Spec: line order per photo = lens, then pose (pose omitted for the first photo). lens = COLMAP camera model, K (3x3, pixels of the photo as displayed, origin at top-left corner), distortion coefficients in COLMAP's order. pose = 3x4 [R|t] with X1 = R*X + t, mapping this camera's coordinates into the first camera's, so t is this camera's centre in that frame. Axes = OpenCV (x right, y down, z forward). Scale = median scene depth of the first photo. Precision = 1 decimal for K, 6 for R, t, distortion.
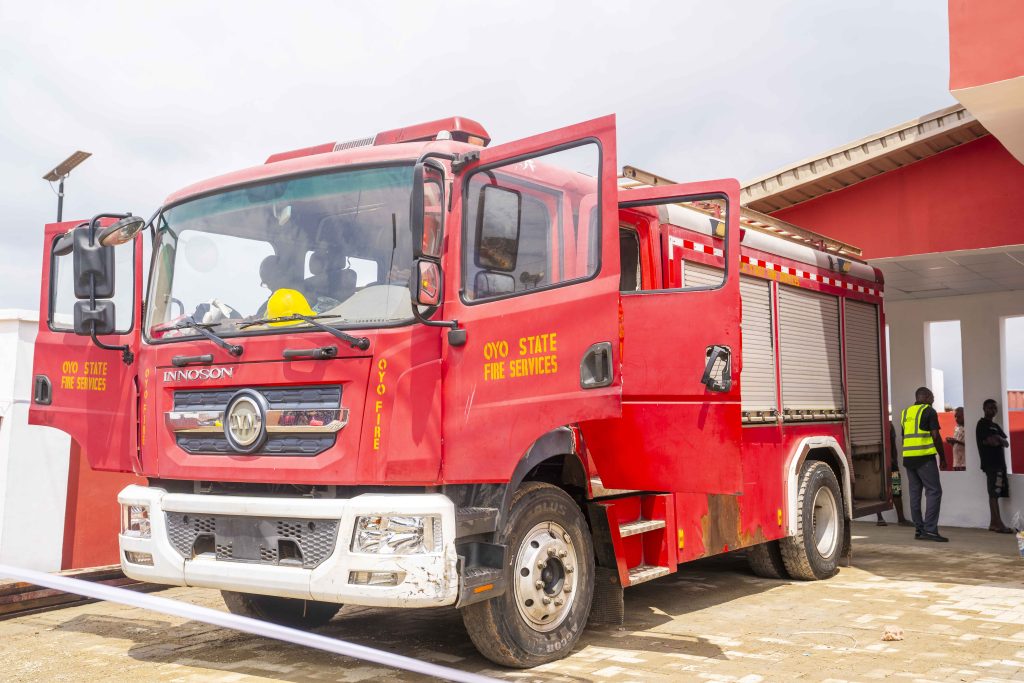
lens RADIAL K [[1075.5, 0, 510.6], [0, 1075.5, 341.8], [0, 0, 1]] dist [0.010119, 0.000000]
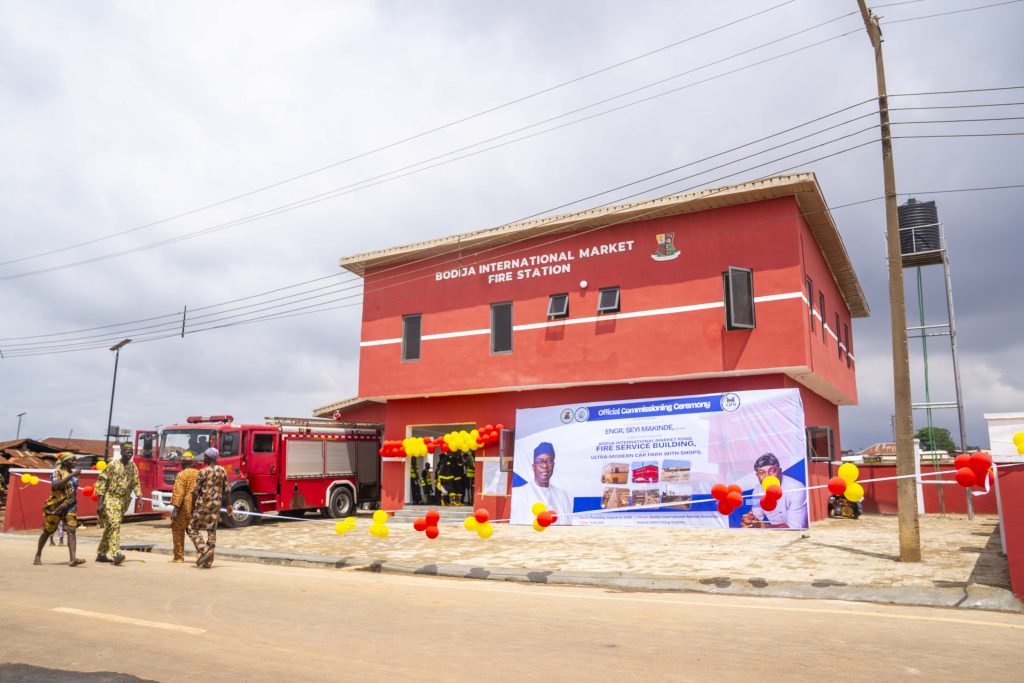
lens RADIAL K [[805.5, 0, 511.1], [0, 805.5, 340.8], [0, 0, 1]] dist [-0.078010, 0.033418]
pose [[0.995160, 0.016345, 0.096903, 0.720691], [-0.009464, 0.997428, -0.071049, -0.246554], [-0.097815, 0.069788, 0.992755, -2.231472]]
